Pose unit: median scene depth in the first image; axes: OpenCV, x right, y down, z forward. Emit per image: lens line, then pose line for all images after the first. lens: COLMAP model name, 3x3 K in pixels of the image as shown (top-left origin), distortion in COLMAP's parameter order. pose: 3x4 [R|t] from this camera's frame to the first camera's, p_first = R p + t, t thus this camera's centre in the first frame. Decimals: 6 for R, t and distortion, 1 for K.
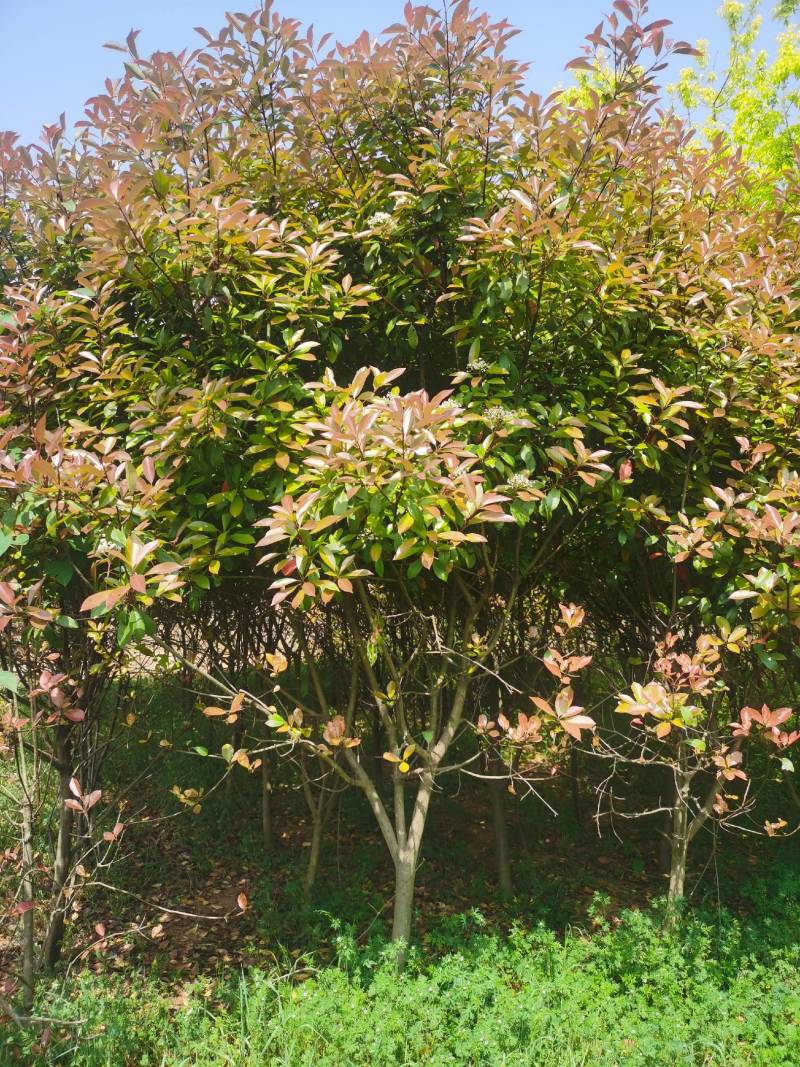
lens RADIAL K [[821.5, 0, 400.0], [0, 821.5, 533.5], [0, 0, 1]] dist [0.036052, -0.007569]
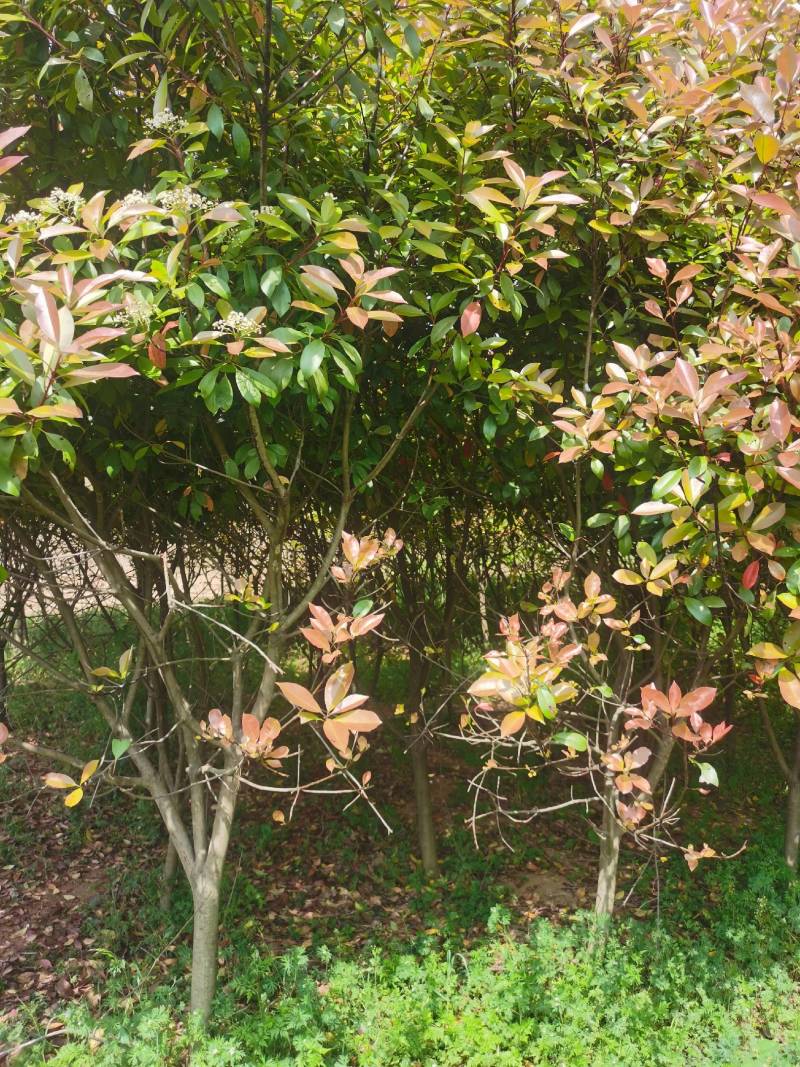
lens RADIAL K [[821.5, 0, 400.0], [0, 821.5, 533.5], [0, 0, 1]] dist [0.036052, -0.007569]
pose [[0.998882, -0.018445, -0.043522, 0.240957], [0.022446, 0.995384, 0.093305, 0.027574], [0.041600, -0.094178, 0.994686, 0.346214]]
